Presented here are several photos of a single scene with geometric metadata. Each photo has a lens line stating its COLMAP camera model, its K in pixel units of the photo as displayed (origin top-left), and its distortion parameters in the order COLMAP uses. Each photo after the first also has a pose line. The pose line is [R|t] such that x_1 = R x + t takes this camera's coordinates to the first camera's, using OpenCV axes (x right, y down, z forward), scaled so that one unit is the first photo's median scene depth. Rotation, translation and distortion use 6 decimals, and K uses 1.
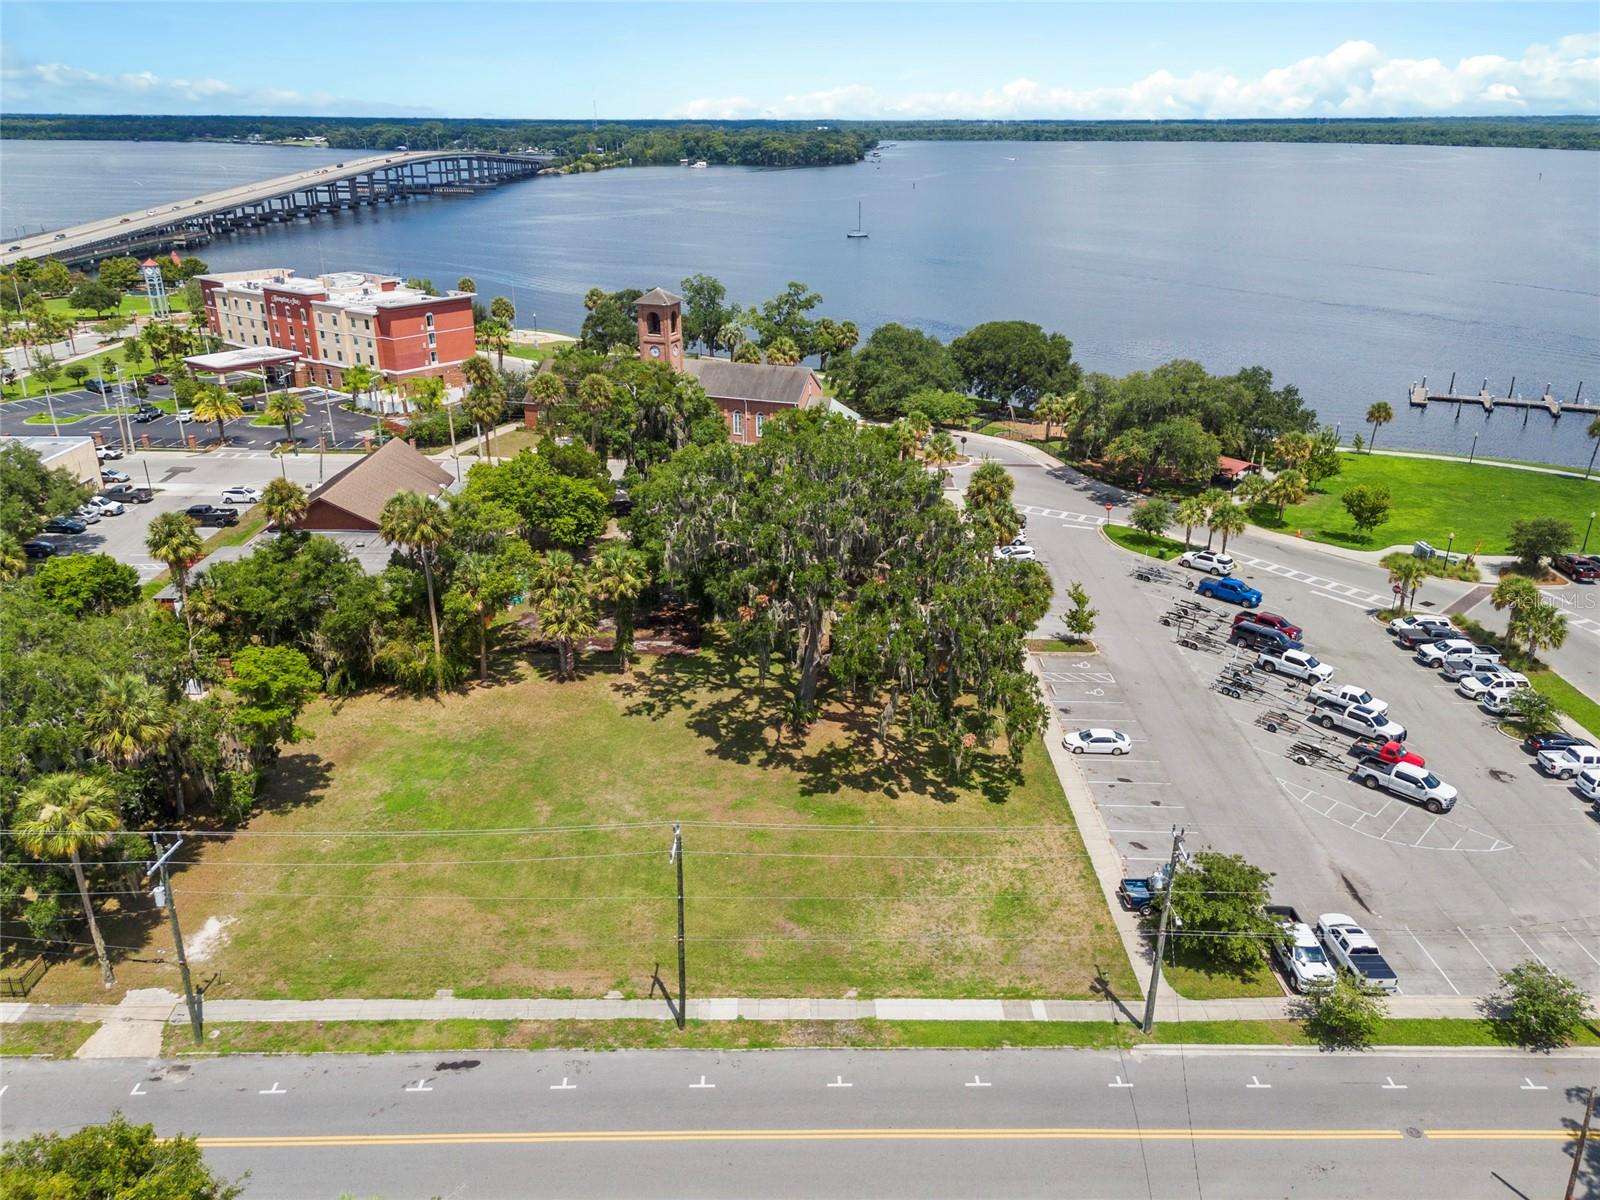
lens RADIAL K [[1175.6, 0, 800.0], [0, 1175.6, 600.0], [0, 0, 1]] dist [0.053504, -0.047352]
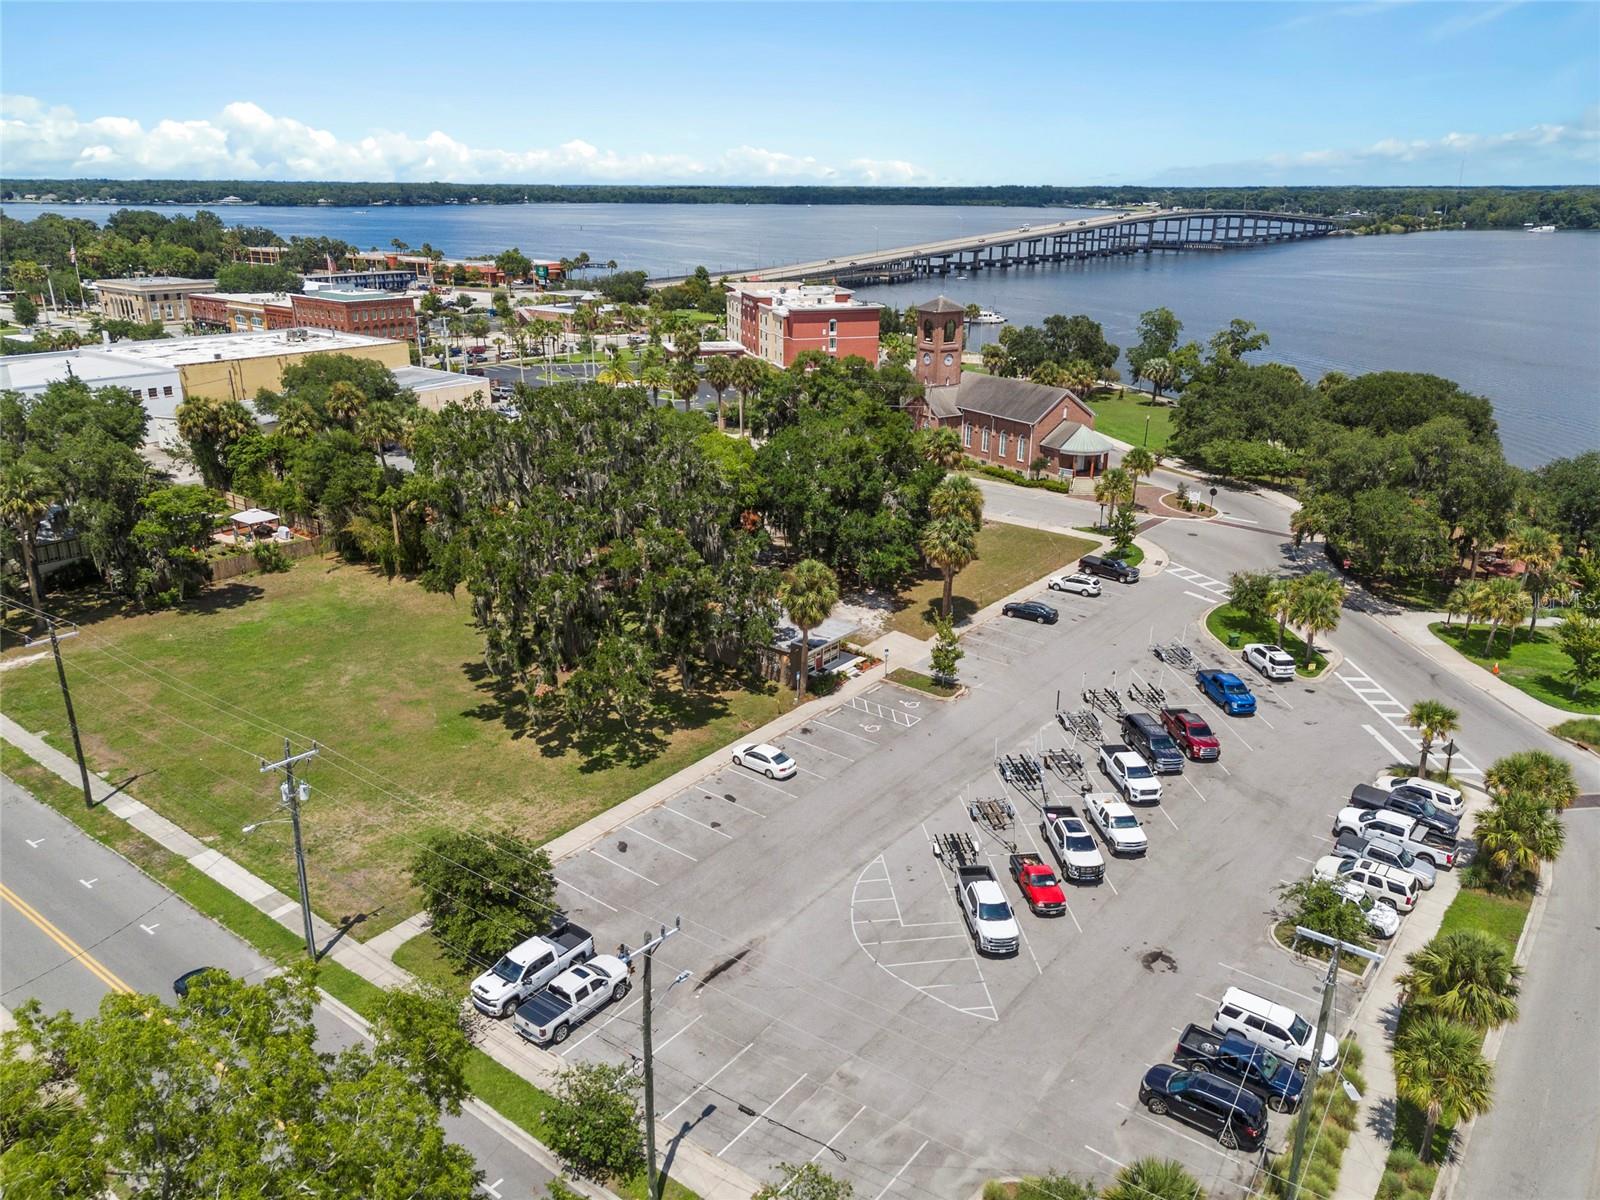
lens RADIAL K [[1175.6, 0, 800.0], [0, 1175.6, 600.0], [0, 0, 1]] dist [0.053504, -0.047352]
pose [[0.785136, 0.204947, -0.584430, 0.637248], [-0.234504, 0.971774, 0.025742, -0.021665], [0.573209, 0.116841, 0.811036, 0.239031]]
